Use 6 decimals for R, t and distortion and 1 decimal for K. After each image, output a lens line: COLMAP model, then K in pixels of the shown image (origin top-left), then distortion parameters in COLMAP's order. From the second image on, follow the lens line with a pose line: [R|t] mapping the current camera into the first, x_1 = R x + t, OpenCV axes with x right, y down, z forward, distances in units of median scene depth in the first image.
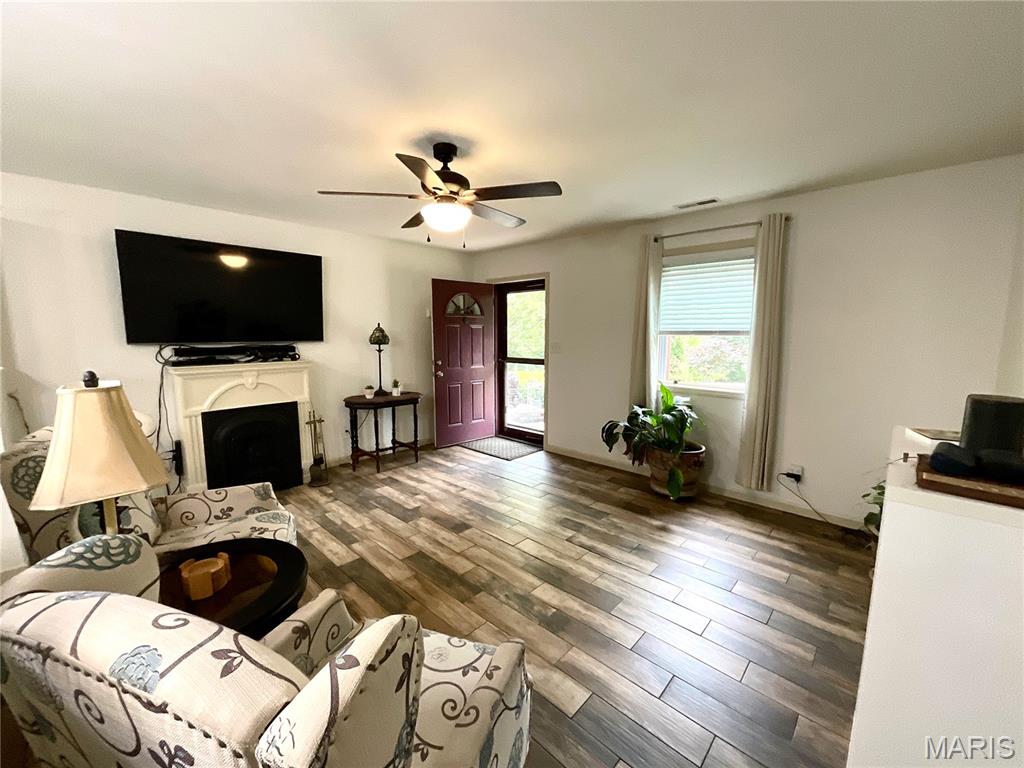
lens RADIAL K [[412.4, 0, 515.2], [0, 412.4, 383.8], [0, 0, 1]] dist [-0.001991, -0.000130]
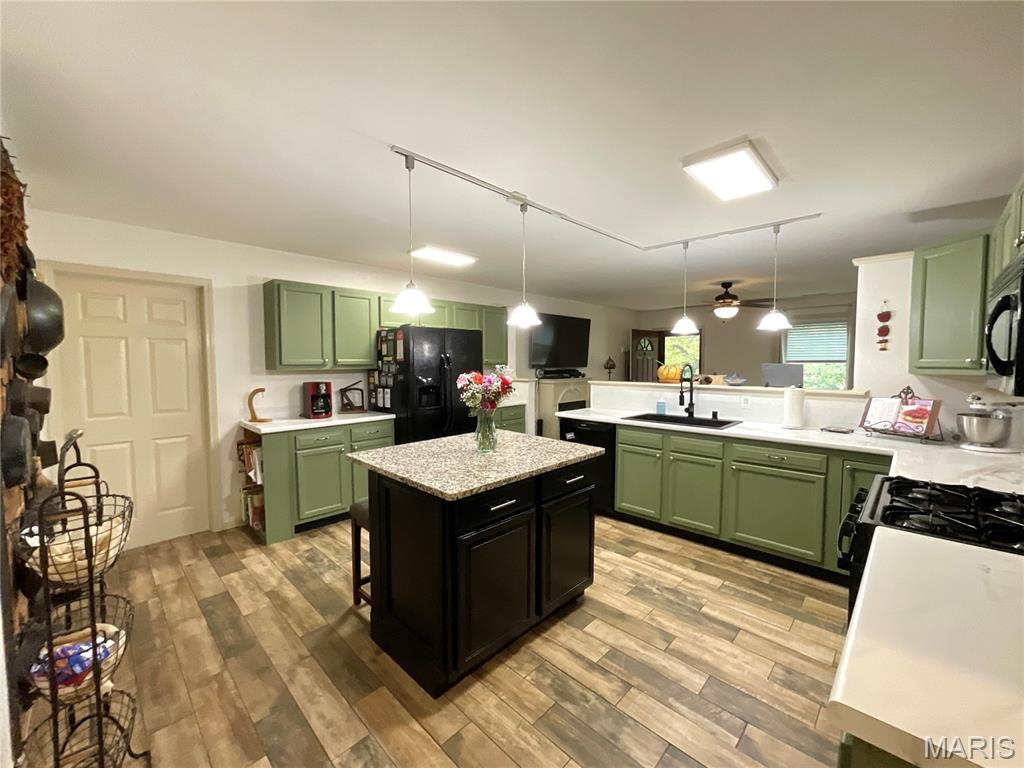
lens RADIAL K [[412.4, 0, 511.7], [0, 412.4, 384.6], [0, 0, 1]] dist [-0.001991, -0.000130]
pose [[0.999610, -0.001784, -0.027852, -0.922699], [-0.000199, 0.997475, -0.071023, 0.119138], [0.027909, 0.071001, 0.997086, -0.926117]]
